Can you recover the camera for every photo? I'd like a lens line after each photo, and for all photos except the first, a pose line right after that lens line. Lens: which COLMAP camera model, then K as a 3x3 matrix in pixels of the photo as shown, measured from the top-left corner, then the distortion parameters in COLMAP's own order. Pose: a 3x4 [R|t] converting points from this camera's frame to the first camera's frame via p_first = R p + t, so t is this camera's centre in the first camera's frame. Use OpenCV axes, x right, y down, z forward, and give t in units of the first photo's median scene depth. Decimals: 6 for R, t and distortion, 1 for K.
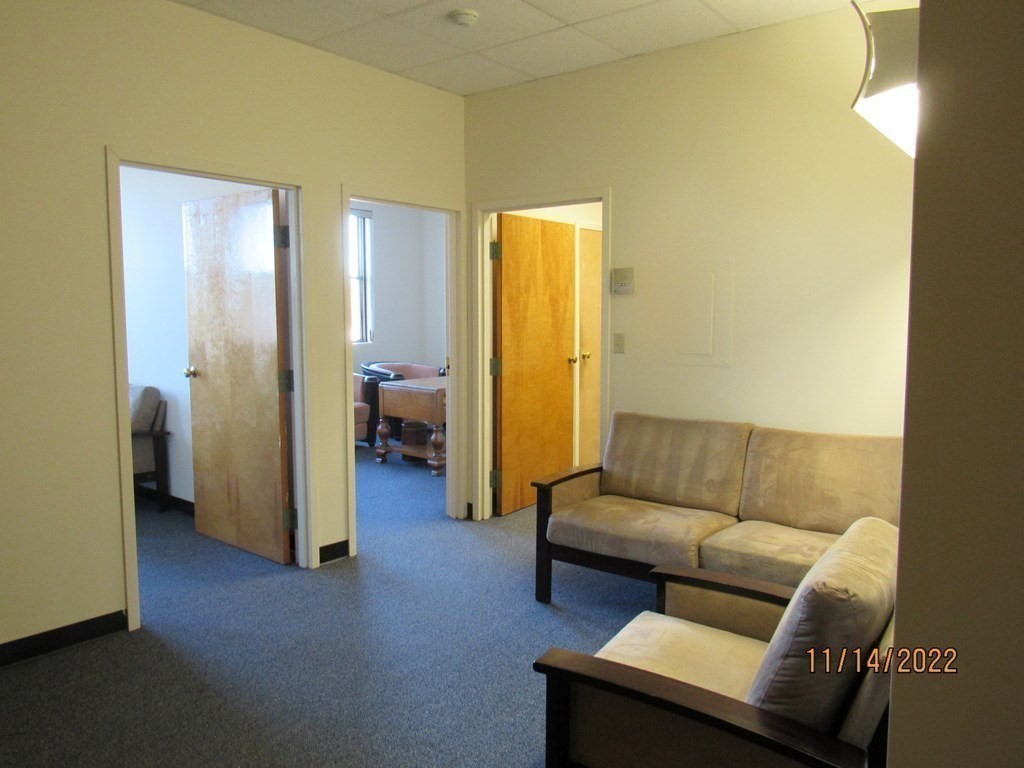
lens RADIAL K [[723.4, 0, 497.8], [0, 723.4, 381.4], [0, 0, 1]] dist [-0.059516, 0.009184]
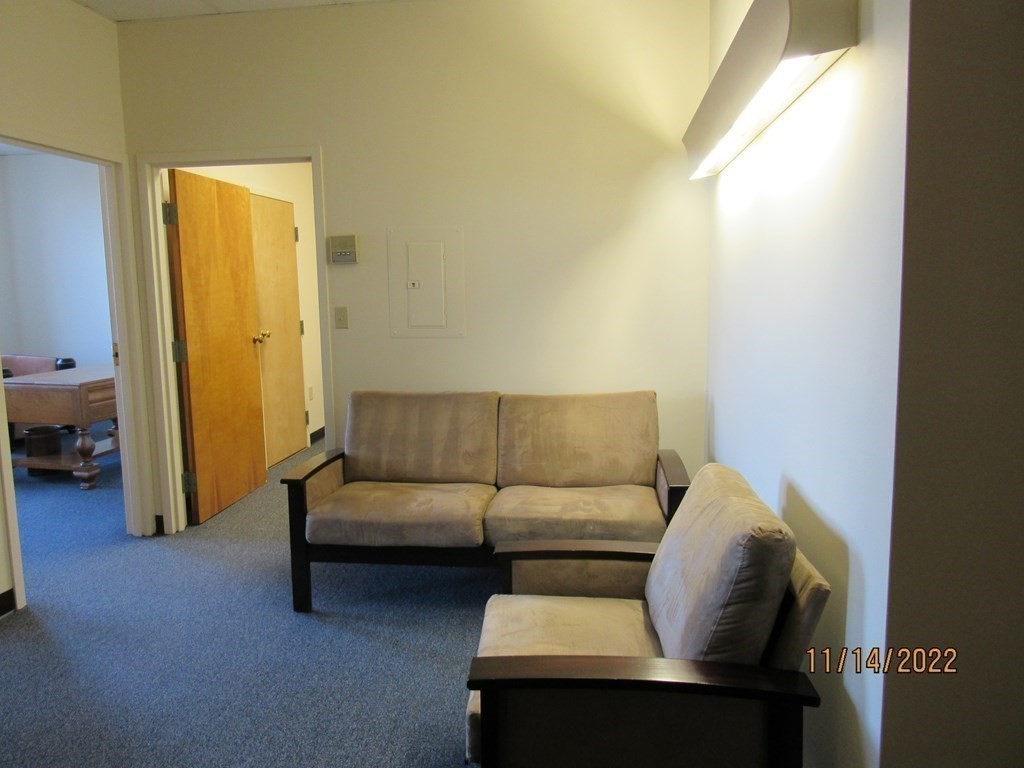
lens RADIAL K [[723.4, 0, 497.8], [0, 723.4, 381.4], [0, 0, 1]] dist [-0.059516, 0.009184]
pose [[0.850826, -0.072601, 0.520408, -0.168175], [0.057564, 0.997326, 0.045022, -0.001649], [-0.522286, -0.008349, 0.852730, 0.122936]]
